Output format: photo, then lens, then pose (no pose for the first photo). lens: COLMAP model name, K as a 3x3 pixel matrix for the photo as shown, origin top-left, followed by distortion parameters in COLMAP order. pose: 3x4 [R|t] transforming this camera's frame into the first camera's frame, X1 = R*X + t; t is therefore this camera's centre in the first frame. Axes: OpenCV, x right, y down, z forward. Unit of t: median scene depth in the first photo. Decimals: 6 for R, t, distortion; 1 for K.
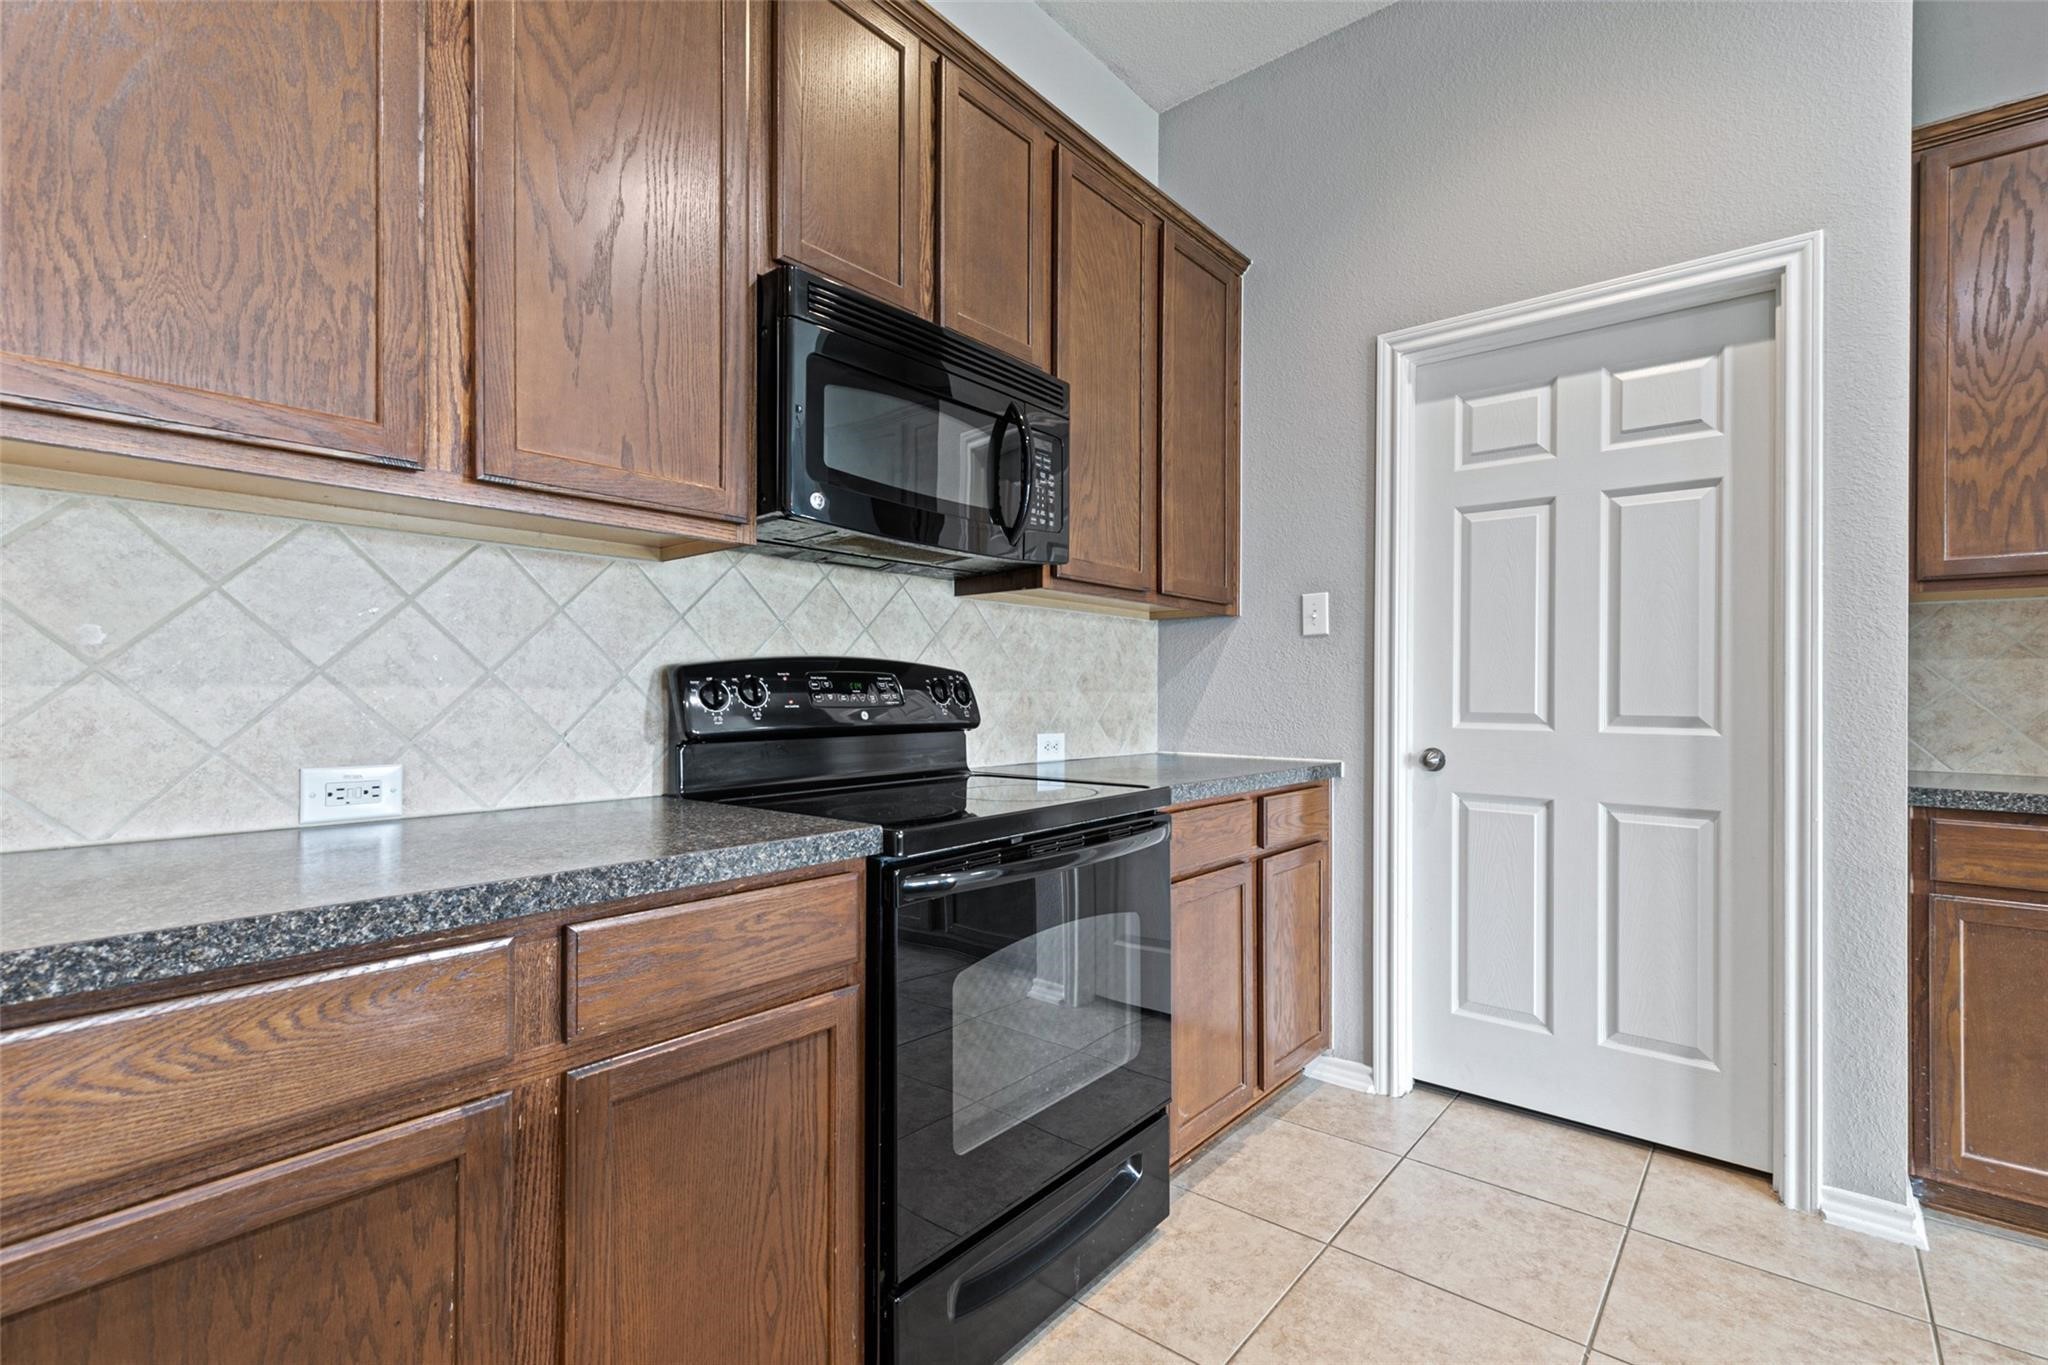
lens RADIAL K [[919.1, 0, 1044.9], [0, 919.1, 689.6], [0, 0, 1]] dist [0.004951, 0.000325]
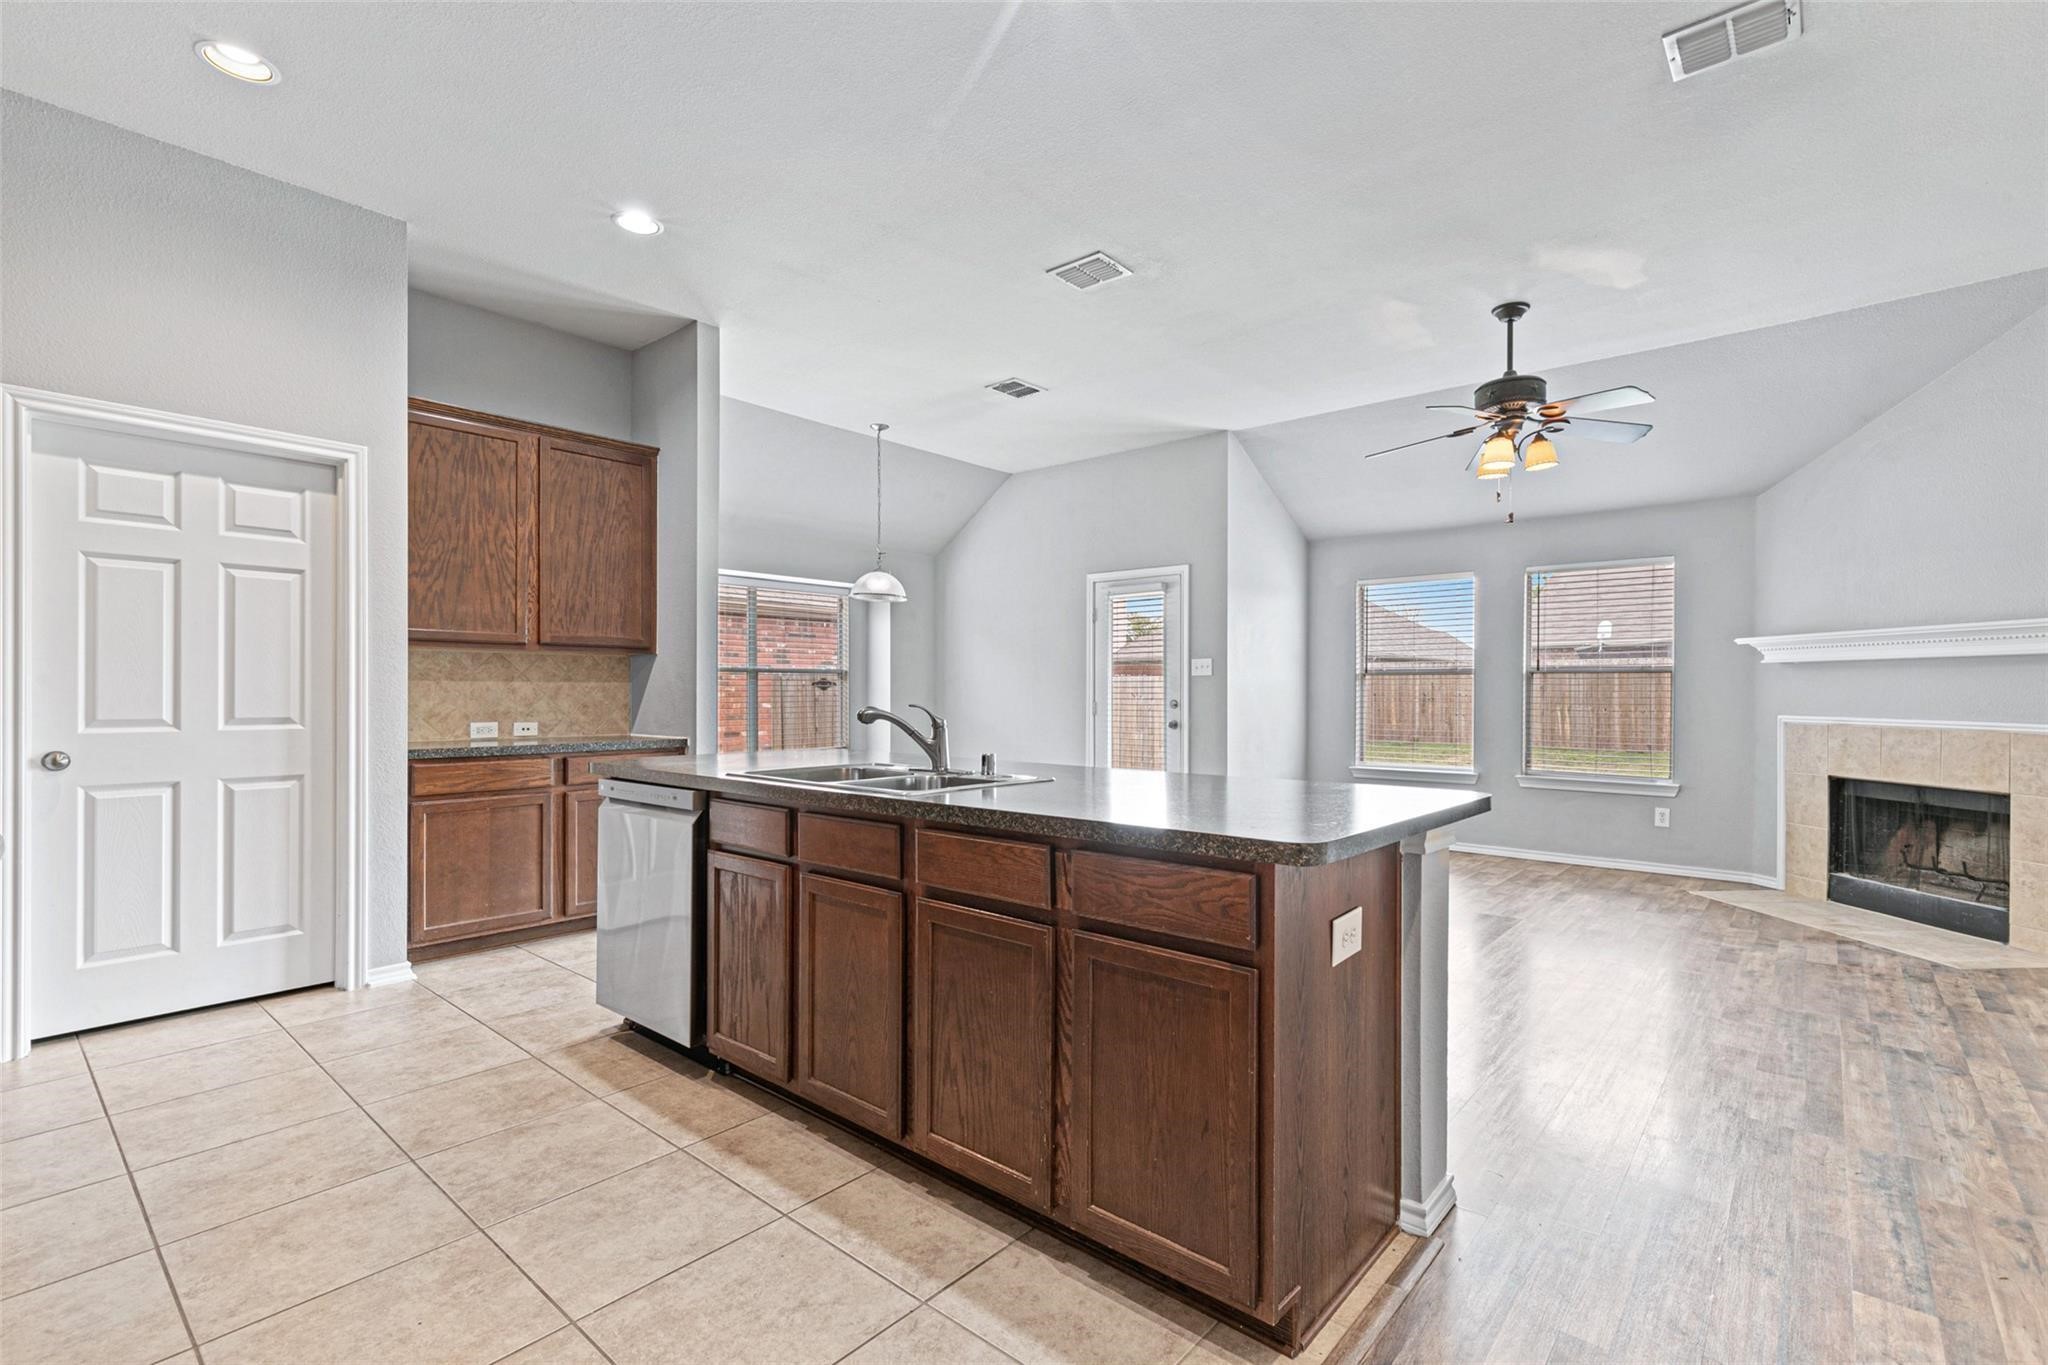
lens RADIAL K [[929.0, 0, 1049.4], [0, 929.0, 691.6], [0, 0, 1]] dist [0.005563, 0.000140]
pose [[0.015128, -0.006577, 0.999864, -0.902995], [-0.005983, 0.999960, 0.006668, -0.033753], [-0.999868, -0.006083, 0.015088, -0.346083]]
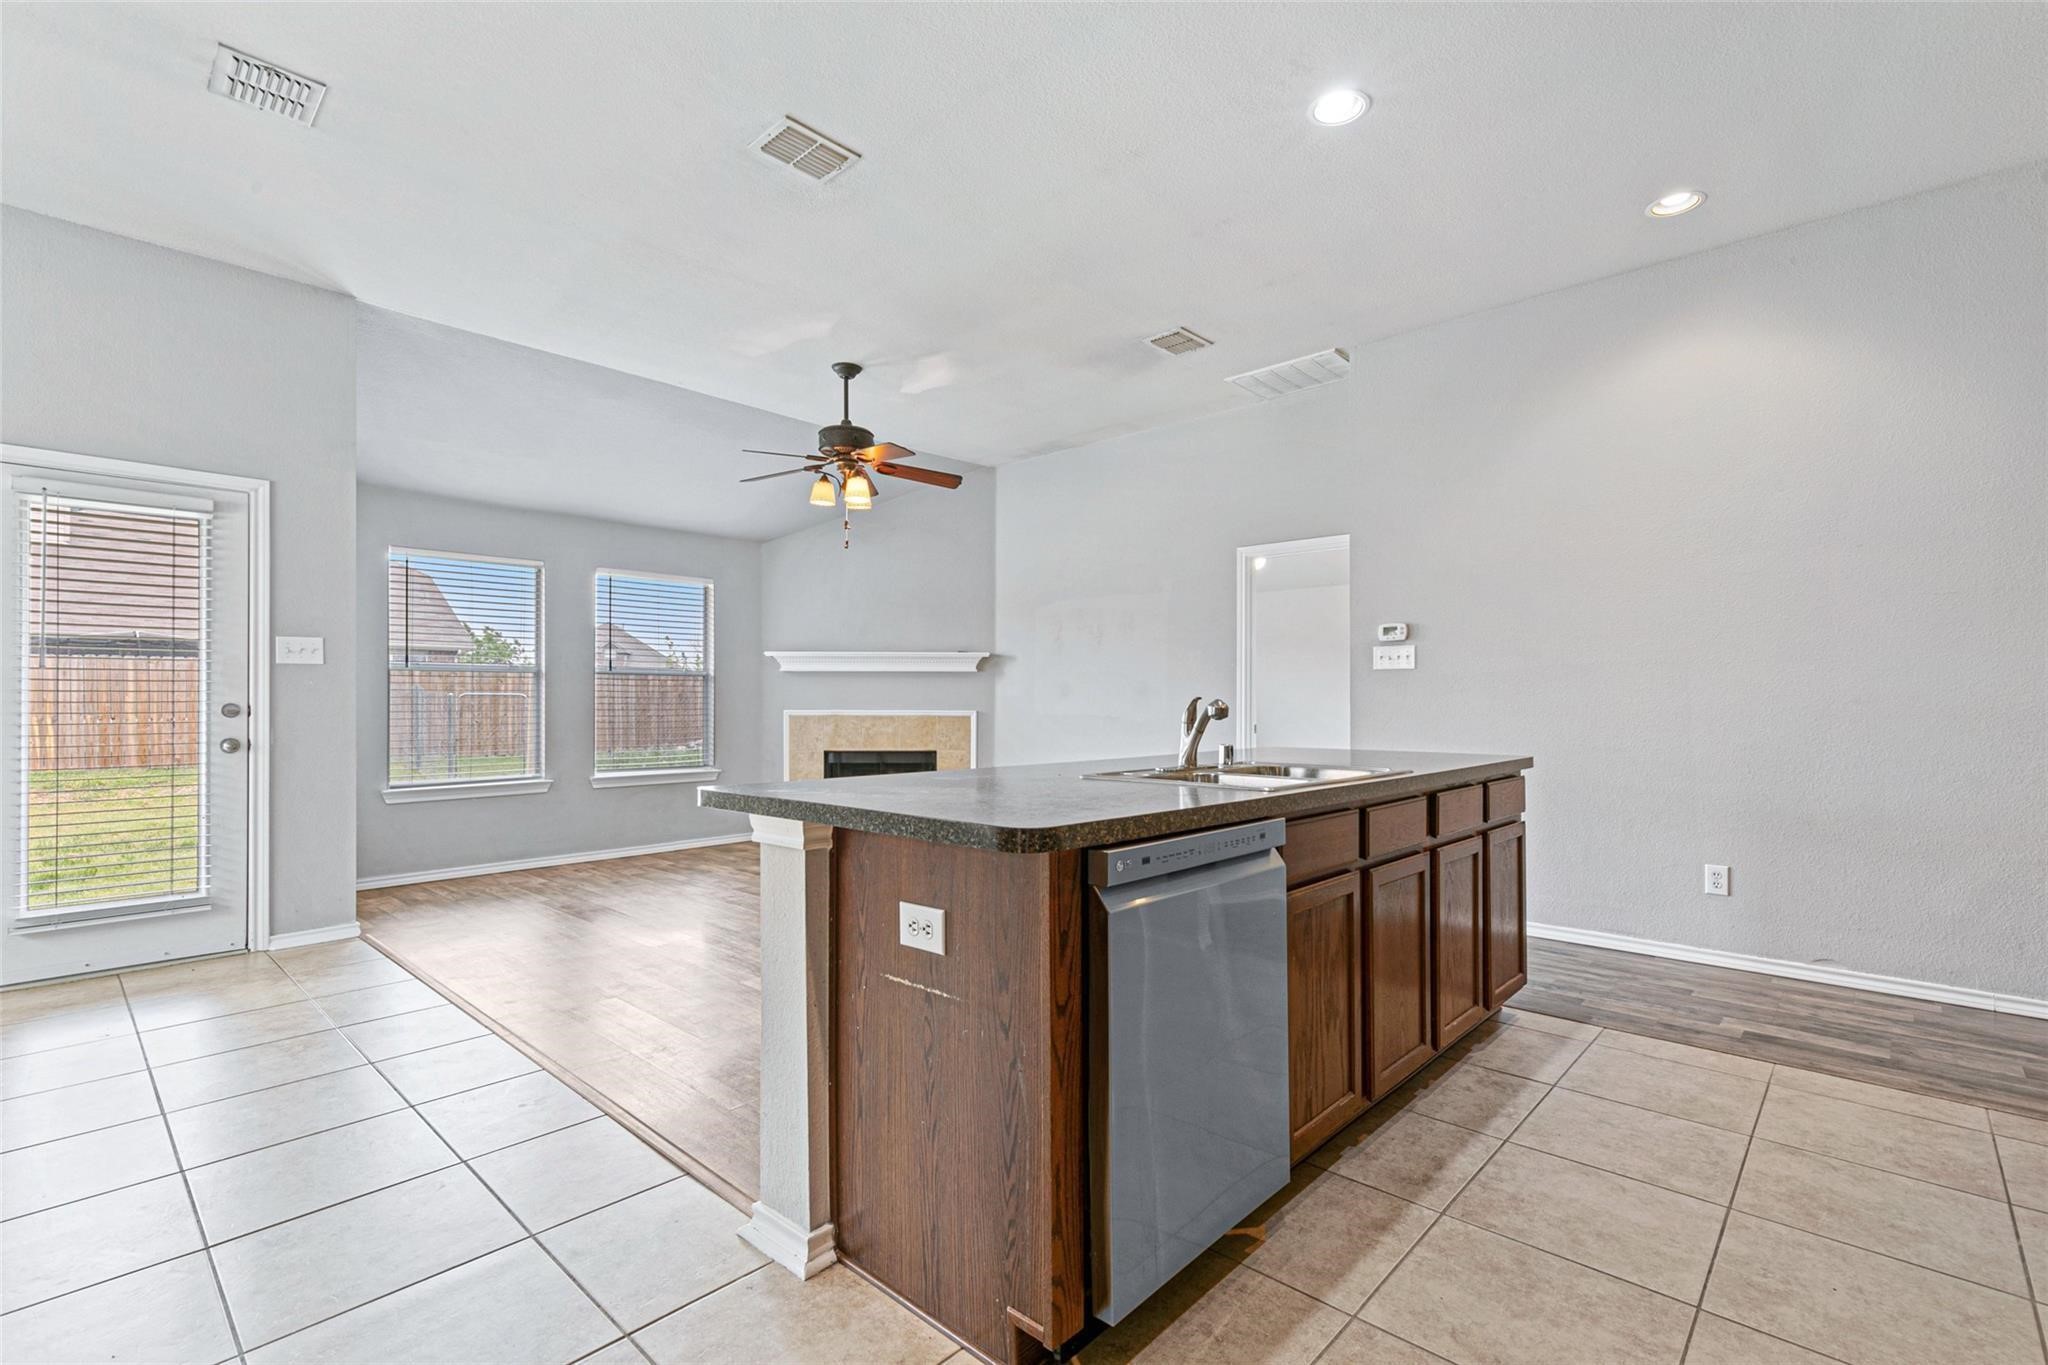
lens RADIAL K [[920.8, 0, 1044.1], [0, 920.8, 701.4], [0, 0, 1]] dist [0.010144, -0.000124]
pose [[-0.998490, -0.006122, 0.054588, 0.554602], [-0.006170, 0.999981, -0.000698, 0.000608], [-0.054582, -0.001034, -0.998509, 1.074884]]
